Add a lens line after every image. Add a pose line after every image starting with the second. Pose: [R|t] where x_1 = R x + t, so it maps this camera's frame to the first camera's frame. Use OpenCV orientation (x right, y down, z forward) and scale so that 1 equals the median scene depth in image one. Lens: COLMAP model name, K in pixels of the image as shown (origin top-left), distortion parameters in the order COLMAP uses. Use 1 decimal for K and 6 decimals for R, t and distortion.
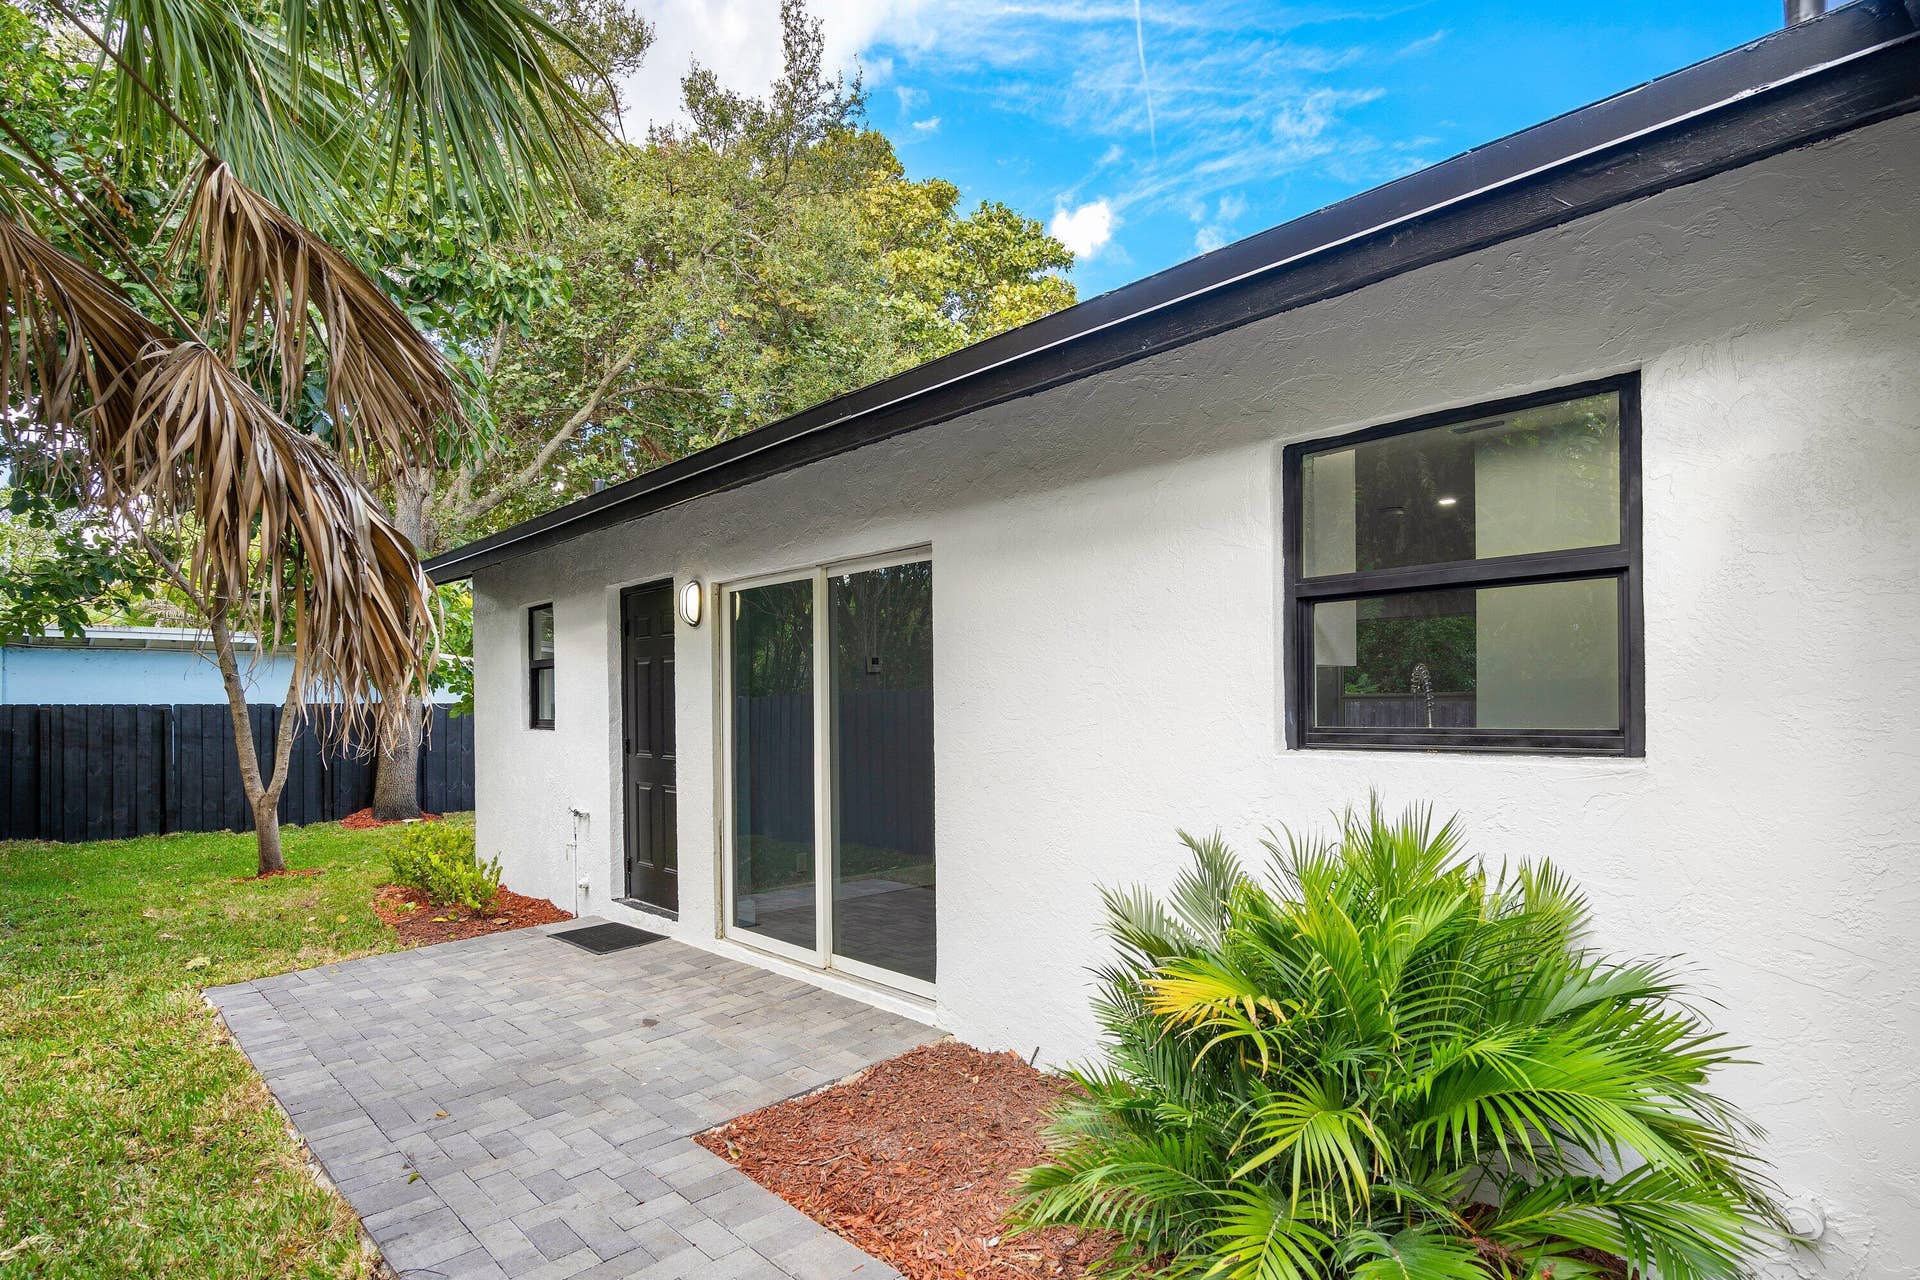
lens RADIAL K [[928.9, 0, 928.1], [0, 928.9, 688.7], [0, 0, 1]] dist [0.004124, 0.000371]
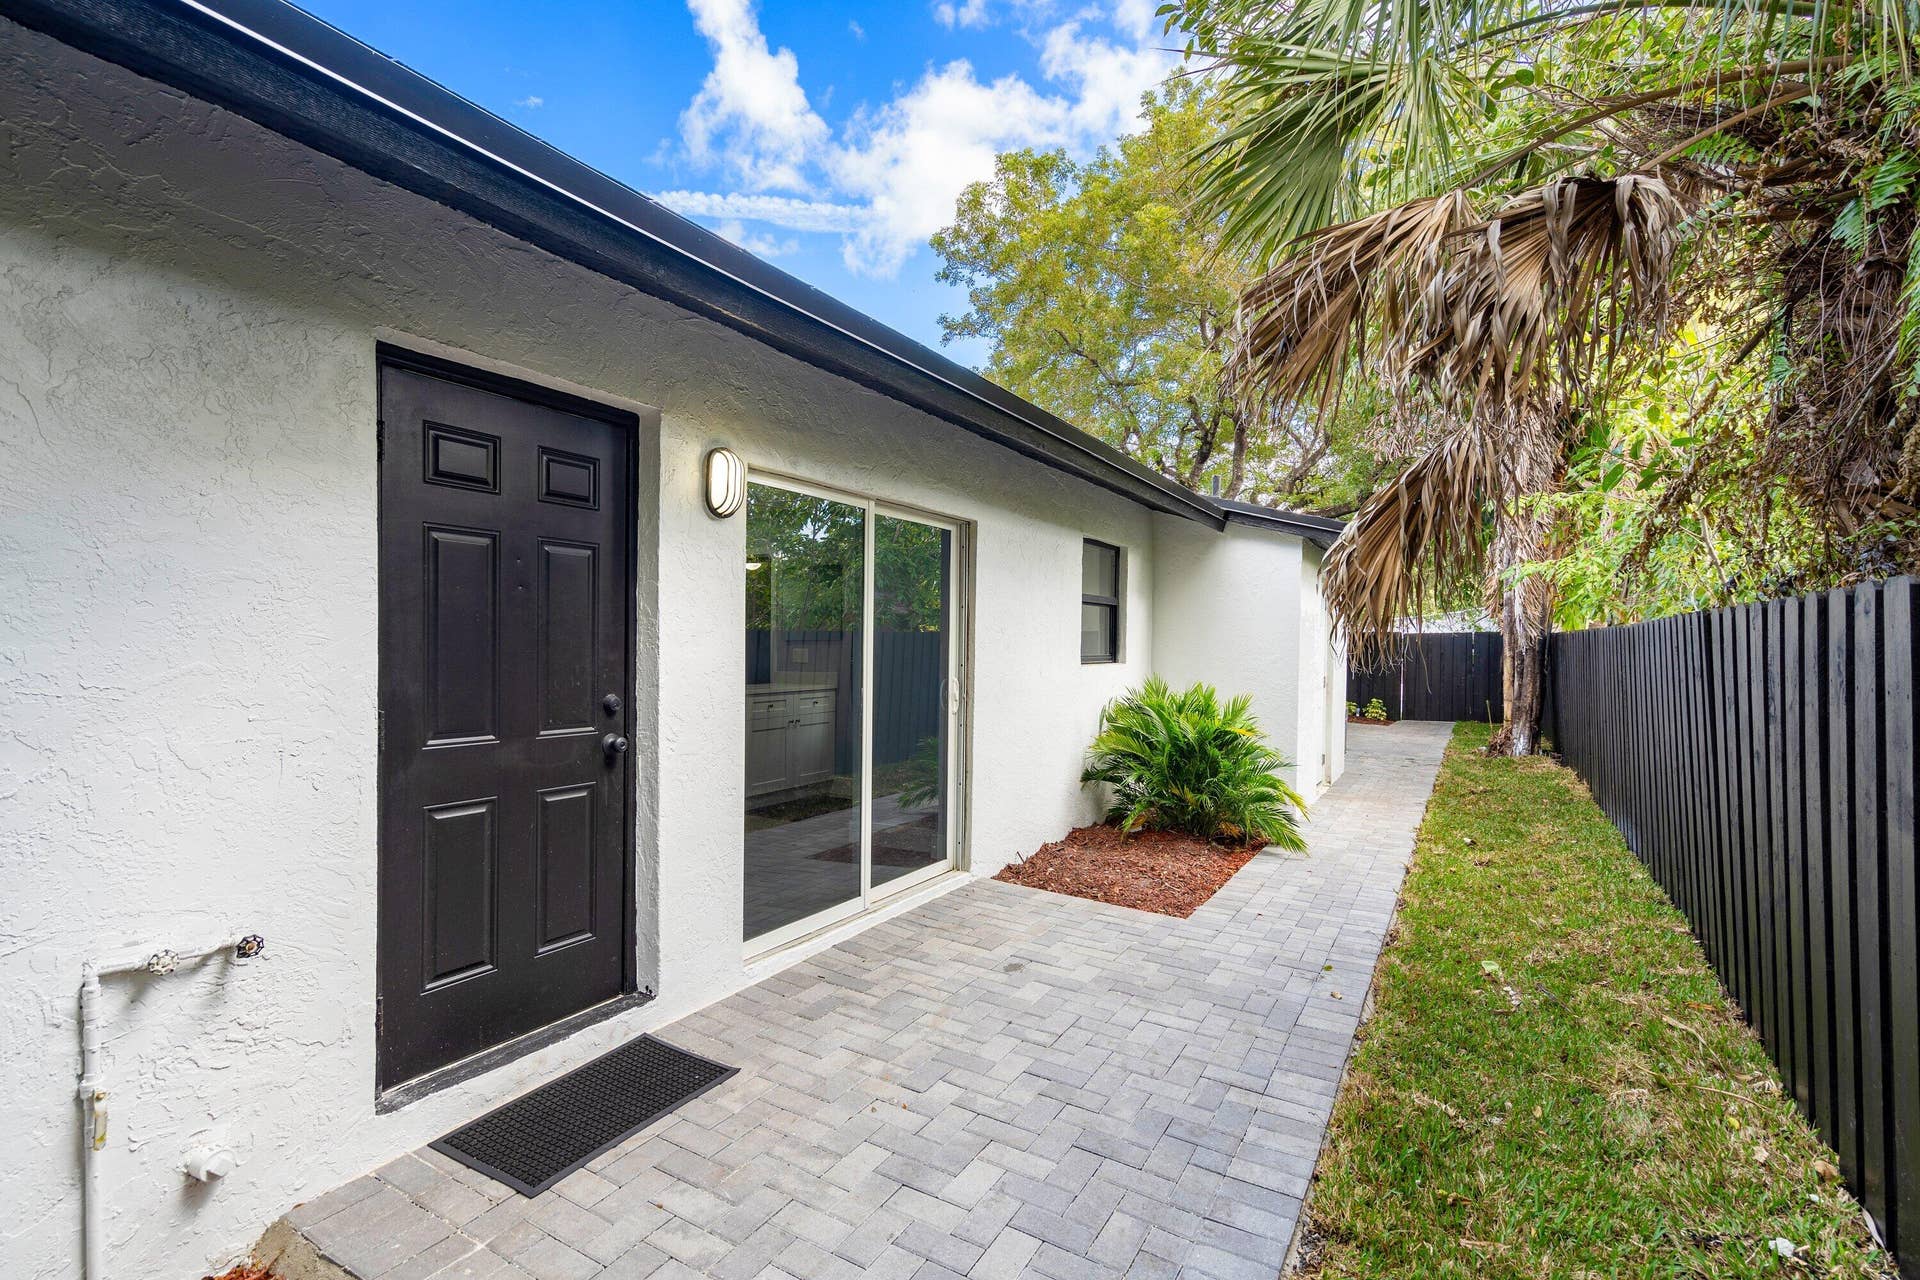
lens RADIAL K [[859.8, 0, 954.2], [0, 859.8, 657.1], [0, 0, 1]] dist [0.001867, 0.001184]
pose [[-0.253120, -0.000383, 0.967435, -1.066166], [-0.017617, 0.999836, -0.004213, 0.038497], [-0.967275, -0.018110, -0.253085, 1.199569]]
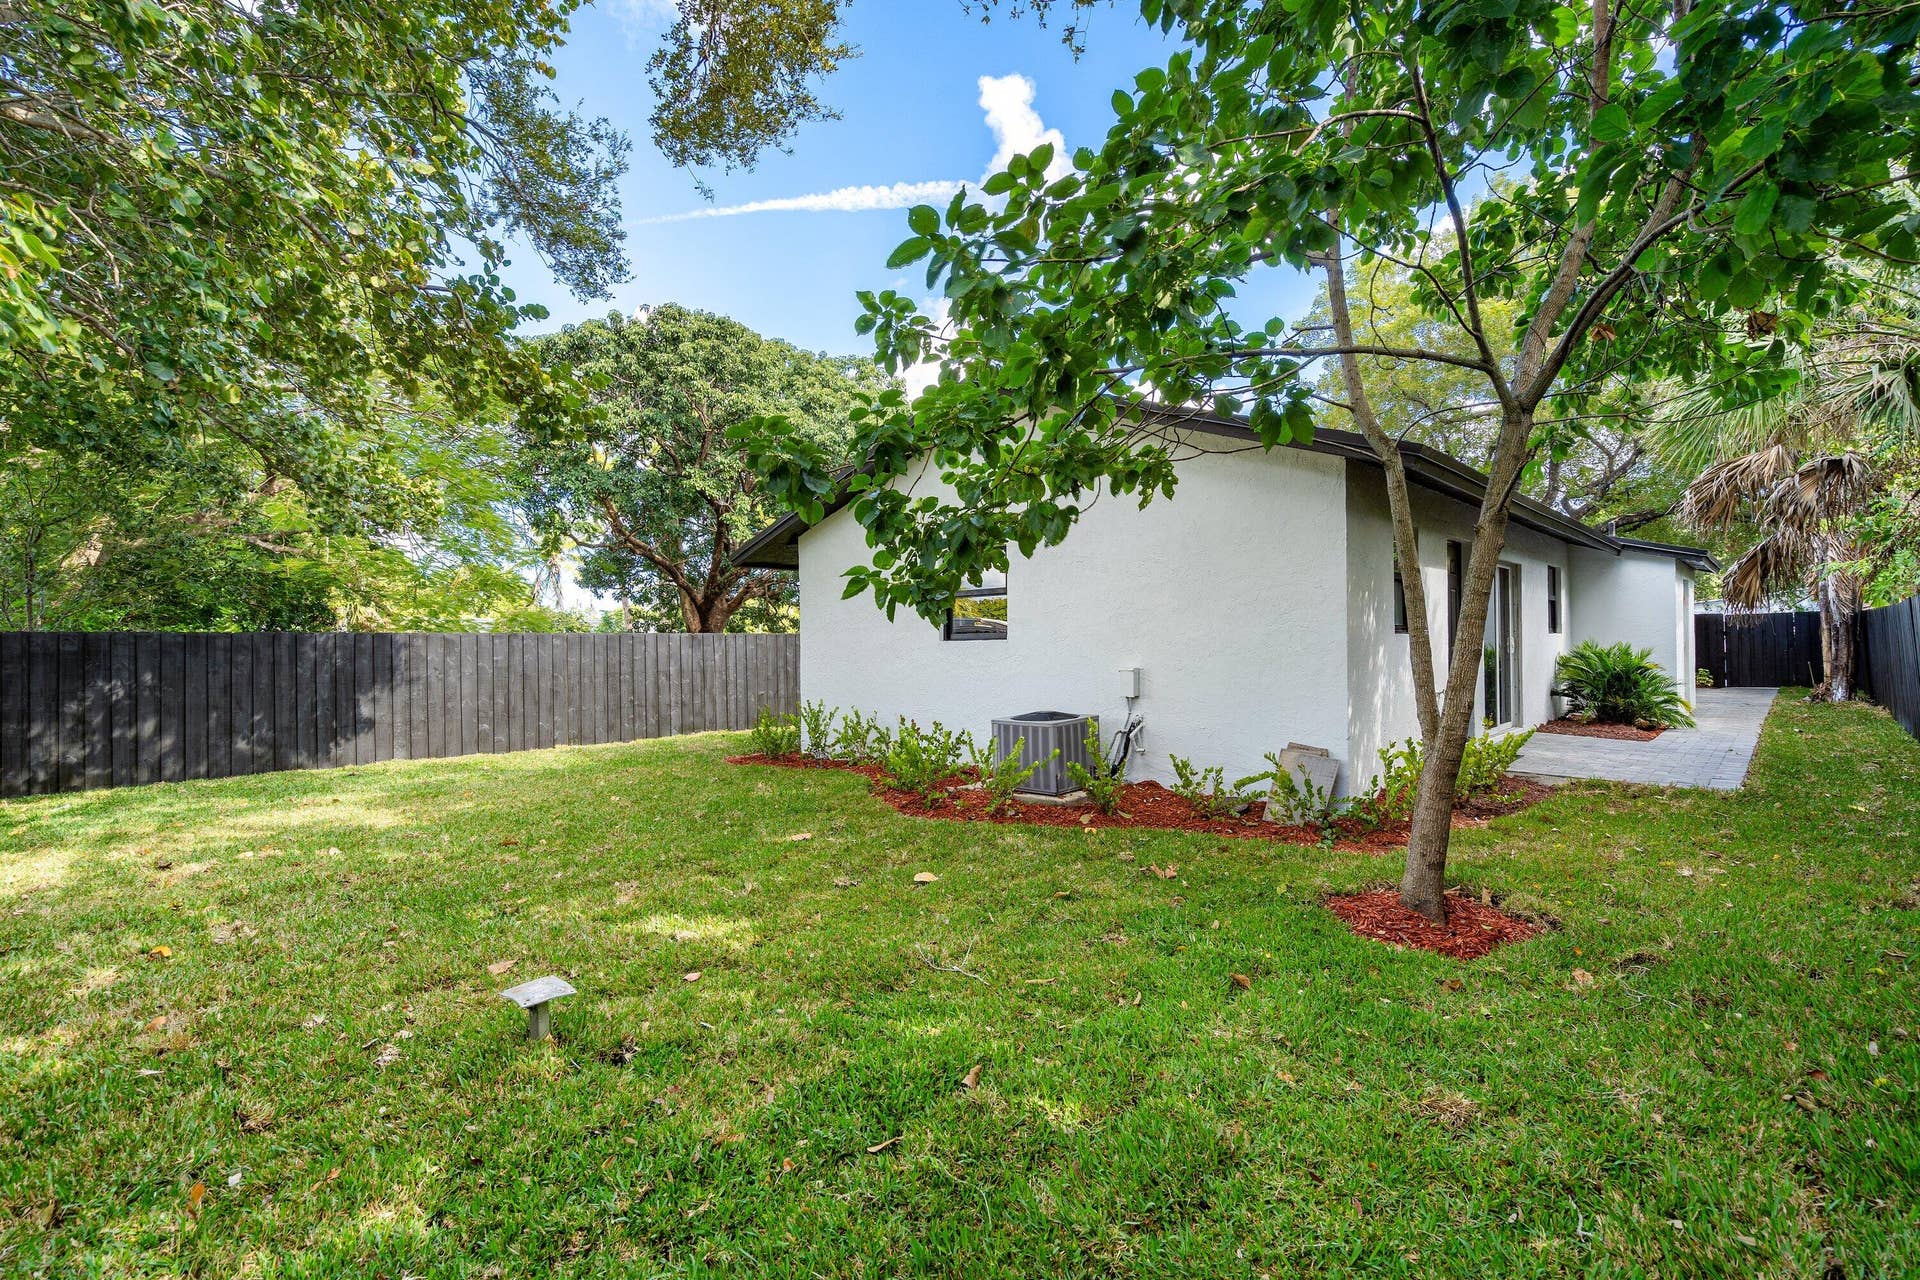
lens RADIAL K [[918.4, 0, 929.3], [0, 918.4, 629.2], [0, 0, 1]] dist [0.002657, 0.000538]
pose [[-0.044934, 0.035707, 0.998352, -2.436900], [-0.002095, 0.999355, -0.035837, 0.131792], [-0.998988, -0.003701, -0.044830, 2.613232]]
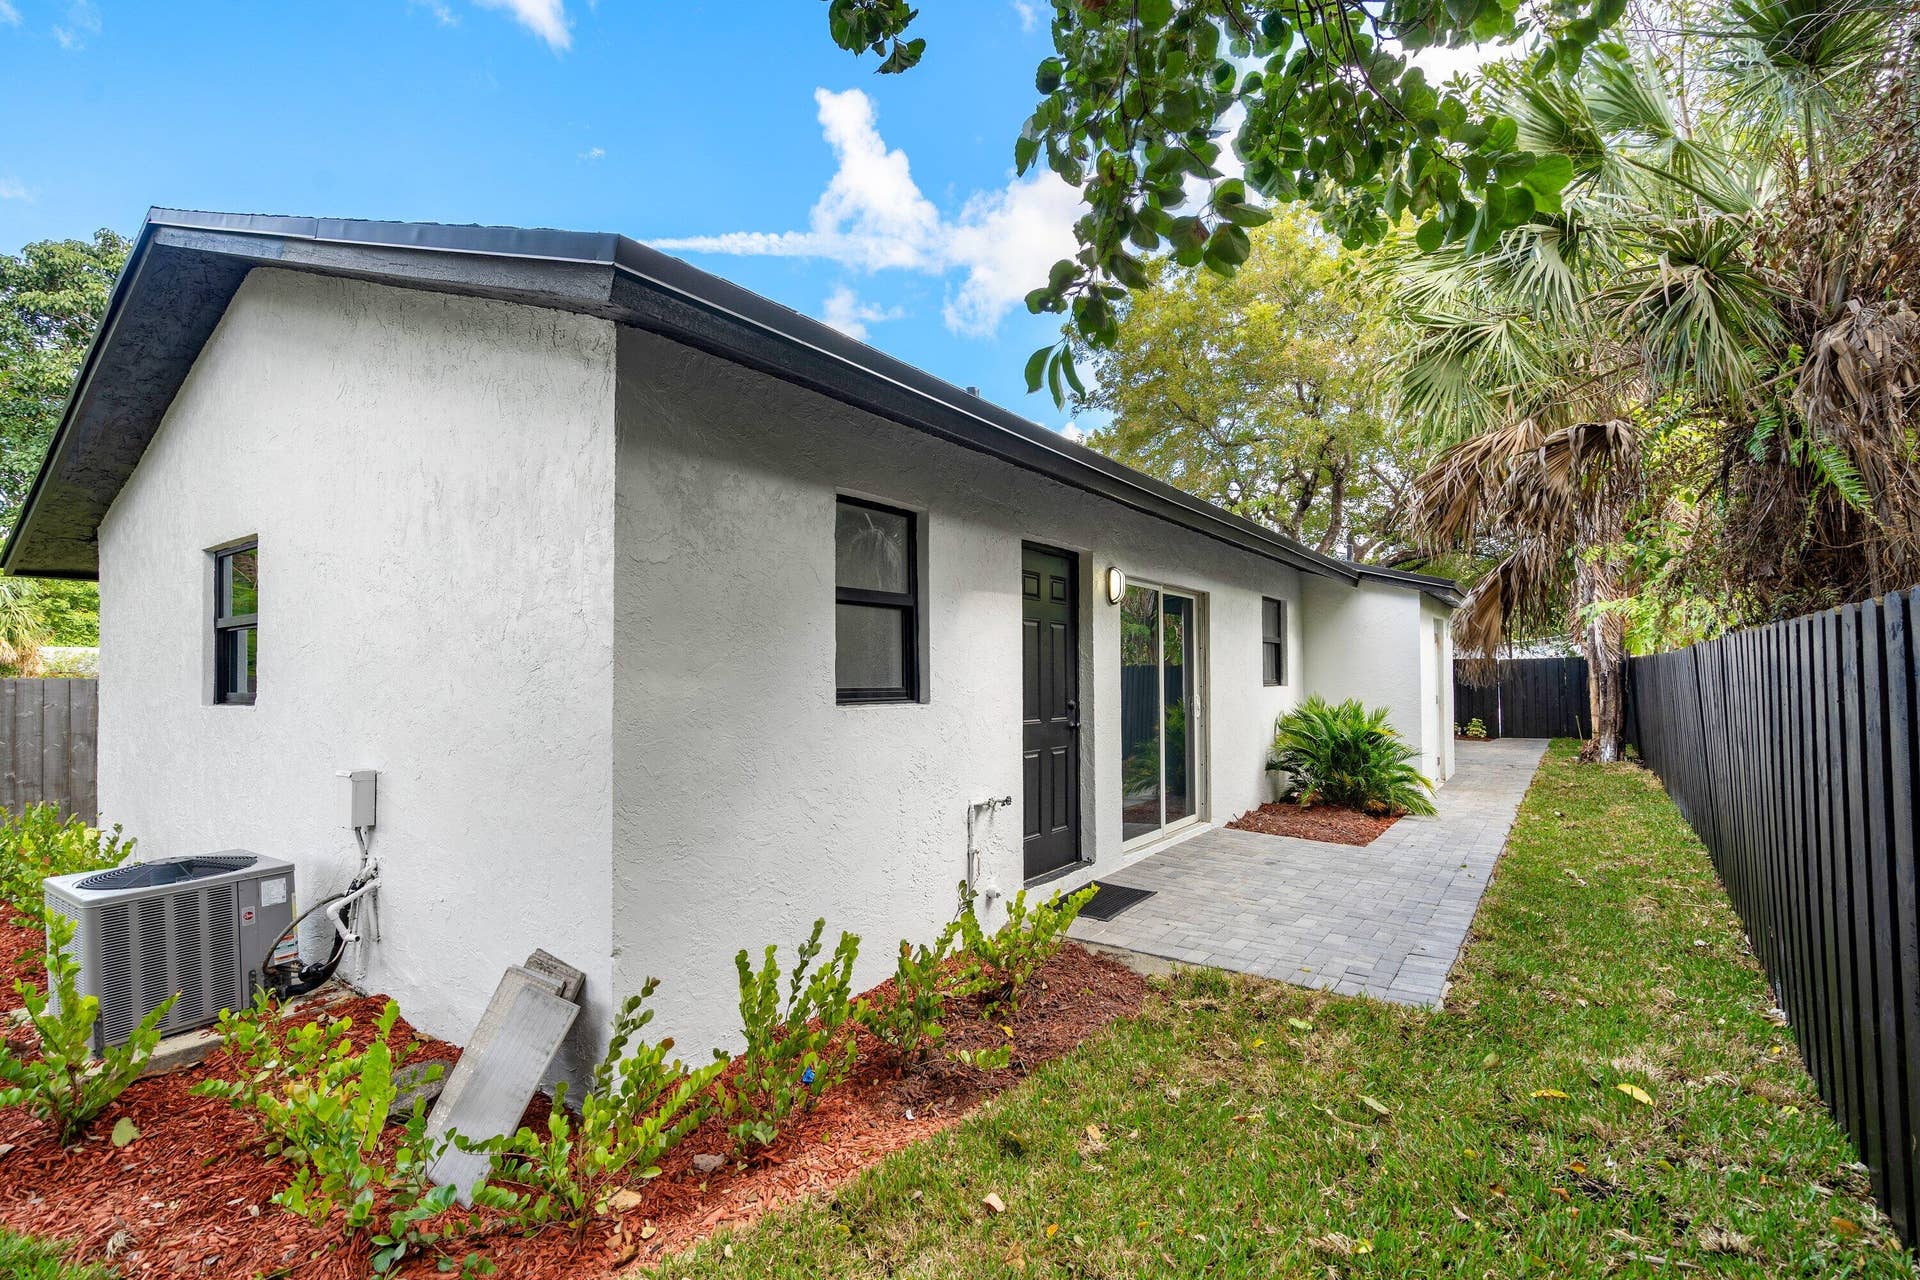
lens RADIAL K [[881.2, 0, 960.0], [0, 881.2, 640.0], [0, 0, 1]] dist [0.009208, 0.000008]
pose [[-0.189442, 0.057799, 0.980189, -1.604757], [-0.005224, 0.998193, -0.059870, 0.059472], [-0.981878, -0.016462, -0.188797, 1.696158]]
